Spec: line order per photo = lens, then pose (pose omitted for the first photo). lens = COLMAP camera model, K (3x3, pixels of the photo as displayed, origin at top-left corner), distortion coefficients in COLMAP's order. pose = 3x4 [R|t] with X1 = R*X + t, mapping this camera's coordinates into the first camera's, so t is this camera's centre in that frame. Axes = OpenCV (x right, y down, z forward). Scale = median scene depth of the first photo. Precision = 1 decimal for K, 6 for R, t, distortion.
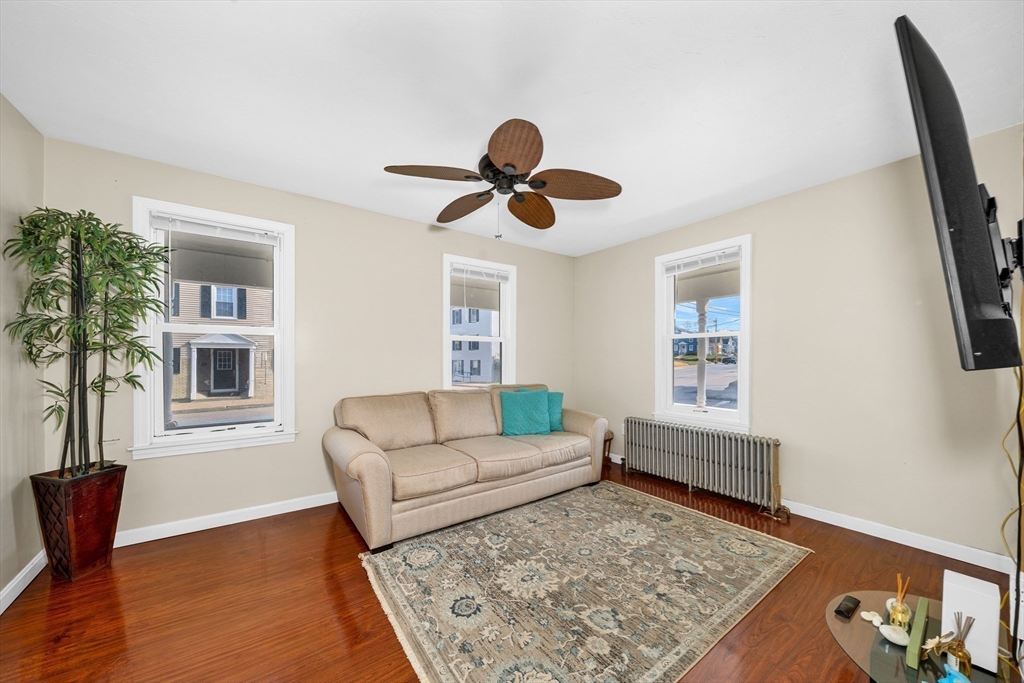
lens RADIAL K [[352.4, 0, 510.9], [0, 352.4, 352.0], [0, 0, 1]] dist [-0.007008, -0.000030]
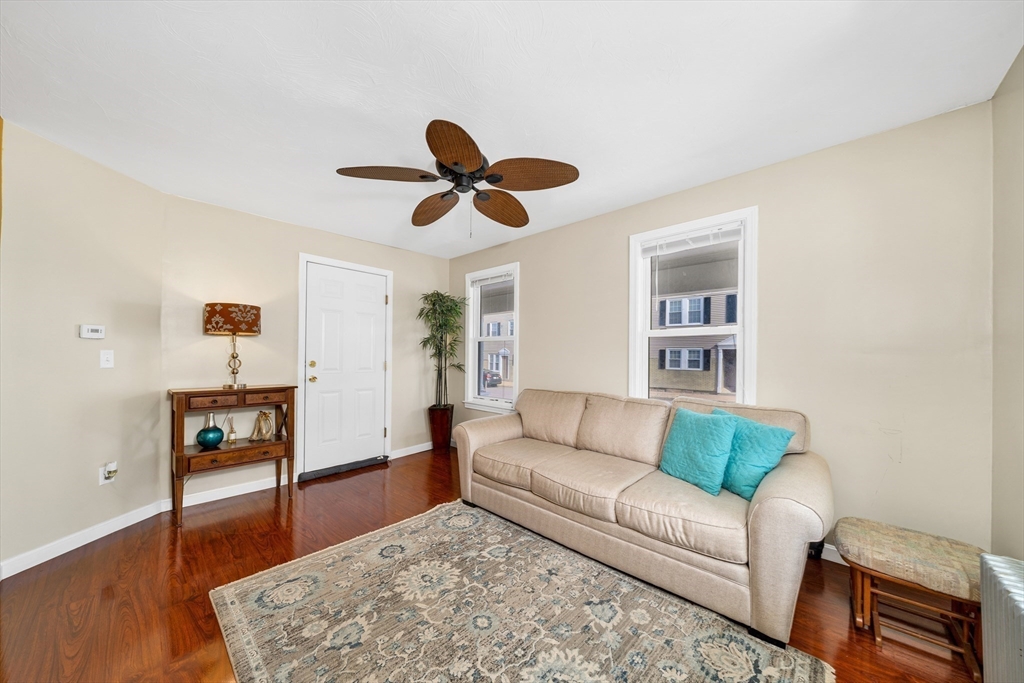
lens RADIAL K [[352.4, 0, 532.8], [0, 352.4, 350.8], [0, 0, 1]] dist [-0.007008, -0.000030]
pose [[0.221889, -0.008559, -0.975034, 0.937635], [0.002941, 0.999963, -0.008109, 0.006292], [0.975068, -0.001068, 0.221906, 0.922456]]
